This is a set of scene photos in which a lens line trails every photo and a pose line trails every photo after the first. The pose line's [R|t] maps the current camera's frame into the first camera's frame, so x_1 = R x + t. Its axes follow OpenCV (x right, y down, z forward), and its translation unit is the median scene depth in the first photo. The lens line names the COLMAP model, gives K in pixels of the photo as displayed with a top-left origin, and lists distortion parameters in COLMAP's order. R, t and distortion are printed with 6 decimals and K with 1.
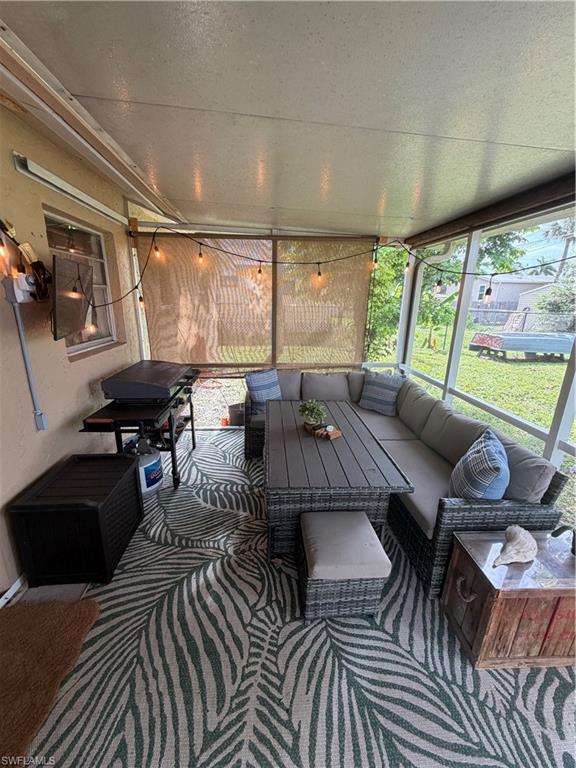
lens RADIAL K [[306.2, 0, 290.4], [0, 306.2, 381.8], [0, 0, 1]] dist [0.000466, 0.000912]
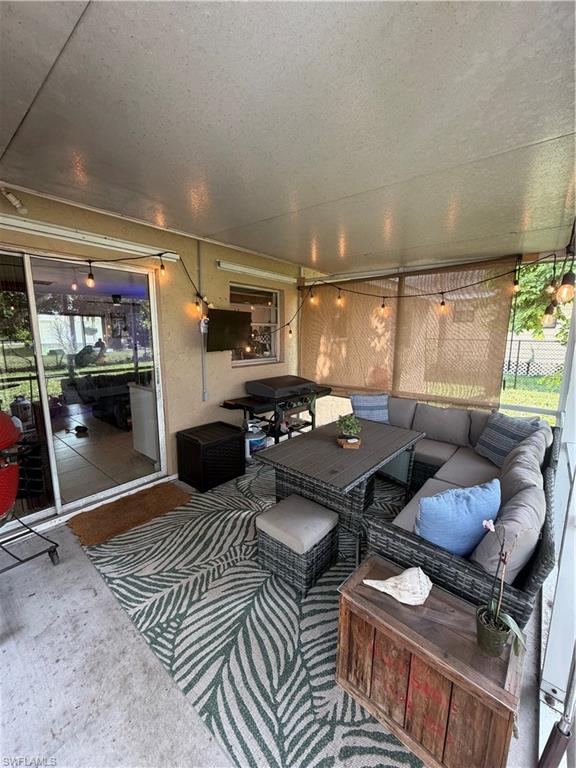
lens RADIAL K [[306.2, 0, 290.6], [0, 306.2, 384.5], [0, 0, 1]] dist [0.000466, 0.000912]
pose [[0.704869, 0.097956, -0.702542, 1.068646], [-0.177129, 0.983350, -0.040606, 0.055594], [0.686867, 0.153062, 0.710483, 0.046310]]
